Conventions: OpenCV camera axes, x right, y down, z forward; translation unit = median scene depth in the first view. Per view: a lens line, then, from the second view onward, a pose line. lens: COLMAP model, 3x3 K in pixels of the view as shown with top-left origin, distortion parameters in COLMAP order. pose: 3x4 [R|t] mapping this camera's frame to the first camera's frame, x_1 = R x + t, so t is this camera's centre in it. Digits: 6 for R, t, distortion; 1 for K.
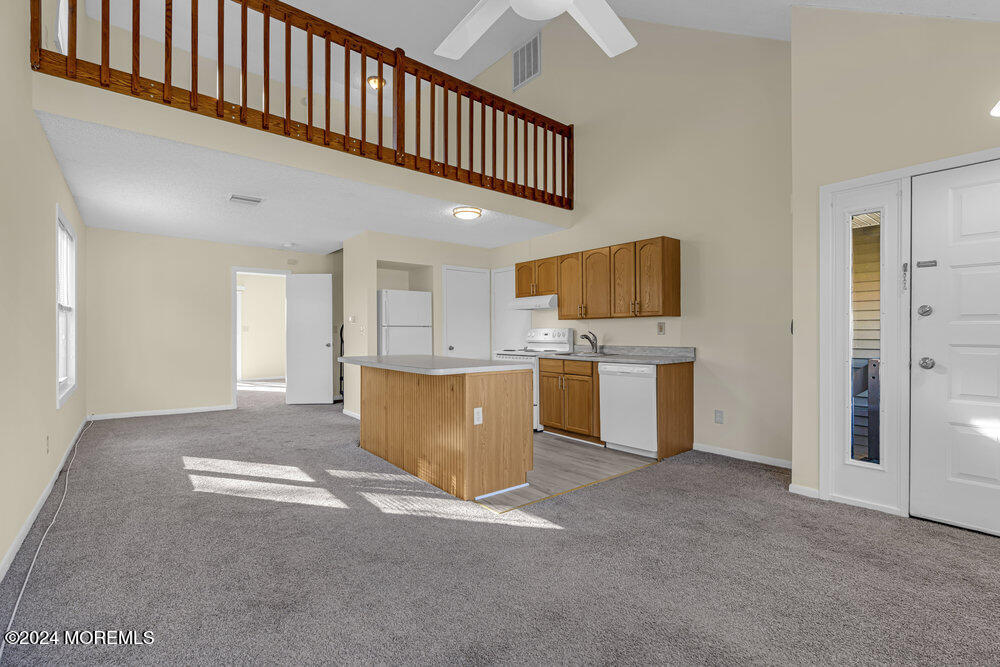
lens RADIAL K [[443.6, 0, 501.4], [0, 443.6, 334.3], [0, 0, 1]] dist [0.000945, 0.000039]
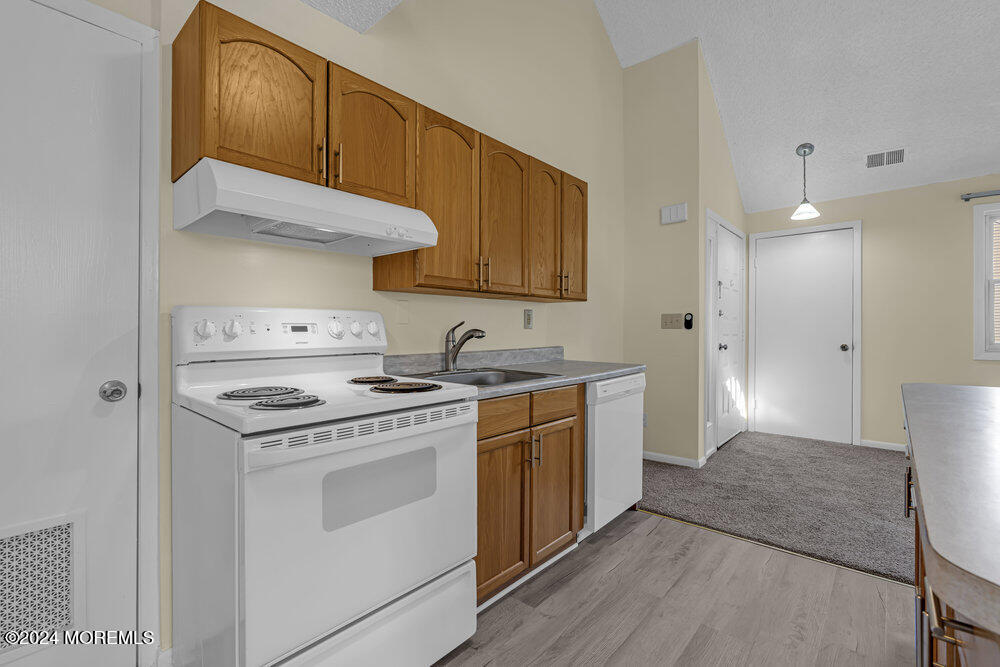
lens RADIAL K [[443.6, 0, 501.4], [0, 443.6, 327.3], [0, 0, 1]] dist [0.000945, 0.000039]
pose [[-0.166272, 0.003759, 0.986073, -0.265733], [-0.000199, 0.999993, -0.003845, 0.000574], [-0.986080, -0.000836, -0.166270, 1.165780]]
